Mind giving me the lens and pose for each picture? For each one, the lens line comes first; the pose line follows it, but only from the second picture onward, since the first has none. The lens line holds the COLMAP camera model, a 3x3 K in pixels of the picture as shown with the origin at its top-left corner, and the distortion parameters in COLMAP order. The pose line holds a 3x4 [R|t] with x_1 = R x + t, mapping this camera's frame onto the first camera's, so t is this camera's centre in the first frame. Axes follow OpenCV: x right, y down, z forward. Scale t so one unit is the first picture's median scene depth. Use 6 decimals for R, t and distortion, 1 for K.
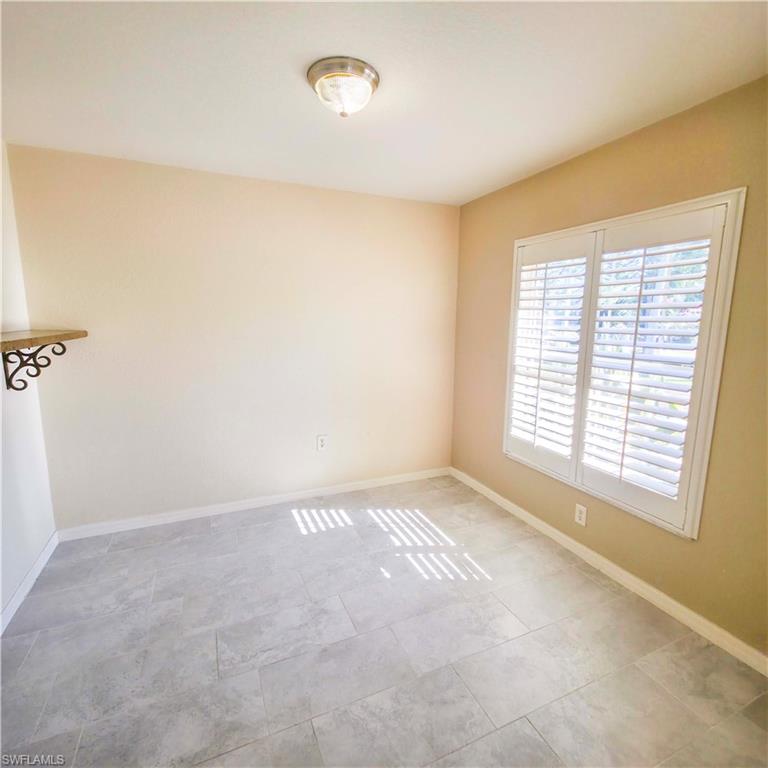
lens RADIAL K [[407.3, 0, 387.5], [0, 407.3, 380.4], [0, 0, 1]] dist [0.002034, 0.000641]
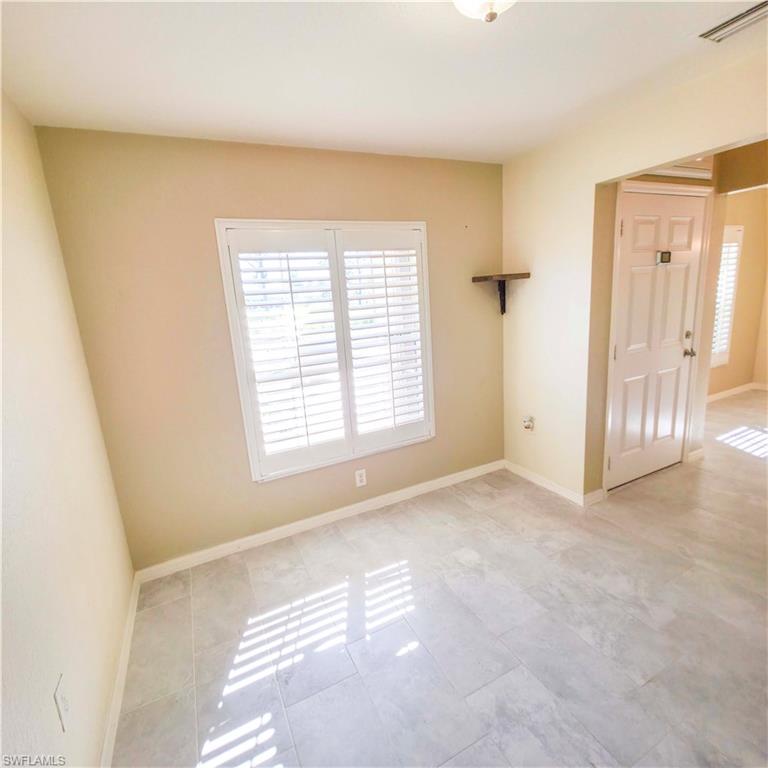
lens RADIAL K [[407.3, 0, 387.5], [0, 407.3, 380.4], [0, 0, 1]] dist [0.002034, 0.000641]
pose [[-0.038199, -0.216388, 0.975560, -0.600454], [0.222283, 0.949972, 0.219416, -0.170815], [-0.974234, 0.225232, 0.011811, 0.856088]]
